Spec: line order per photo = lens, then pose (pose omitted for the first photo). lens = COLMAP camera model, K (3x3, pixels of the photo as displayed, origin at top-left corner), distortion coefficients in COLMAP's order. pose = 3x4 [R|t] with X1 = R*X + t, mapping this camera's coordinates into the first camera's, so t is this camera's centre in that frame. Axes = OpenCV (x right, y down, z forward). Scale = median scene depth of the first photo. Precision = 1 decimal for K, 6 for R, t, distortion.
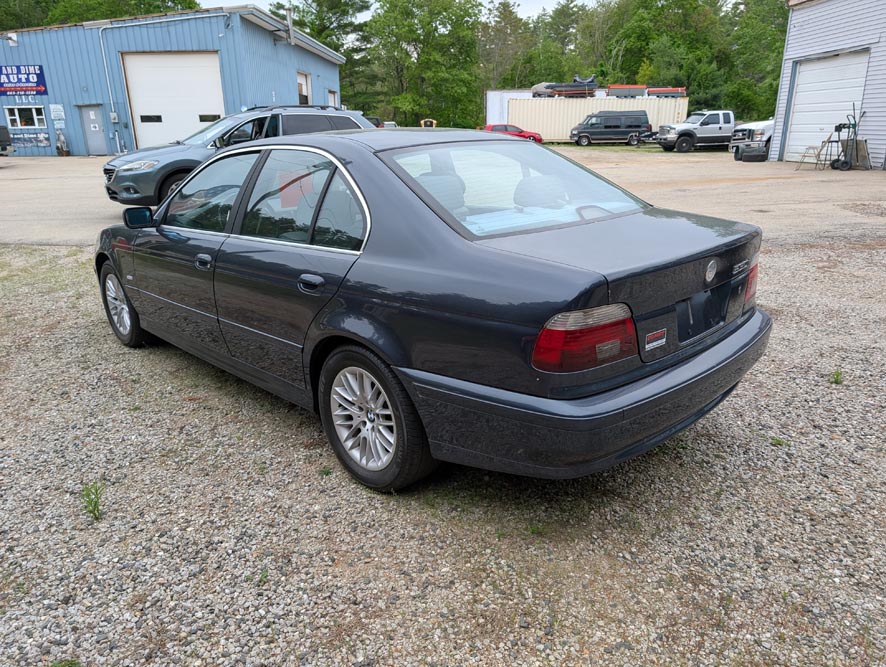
lens RADIAL K [[622.1, 0, 443.0], [0, 622.1, 333.5], [0, 0, 1]] dist [0.003108, 0.001597]
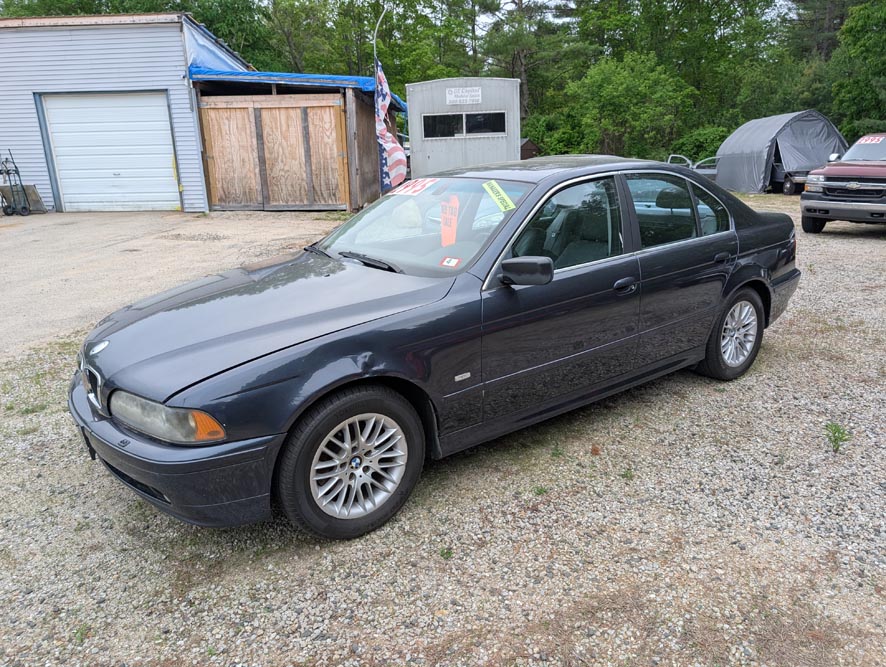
lens RADIAL K [[622.1, 0, 443.0], [0, 622.1, 333.5], [0, 0, 1]] dist [0.003108, 0.001597]
pose [[0.164494, -0.263779, 0.950454, -1.281017], [0.333393, 0.921738, 0.198109, -0.310832], [-0.928327, 0.284287, 0.239563, 0.958433]]
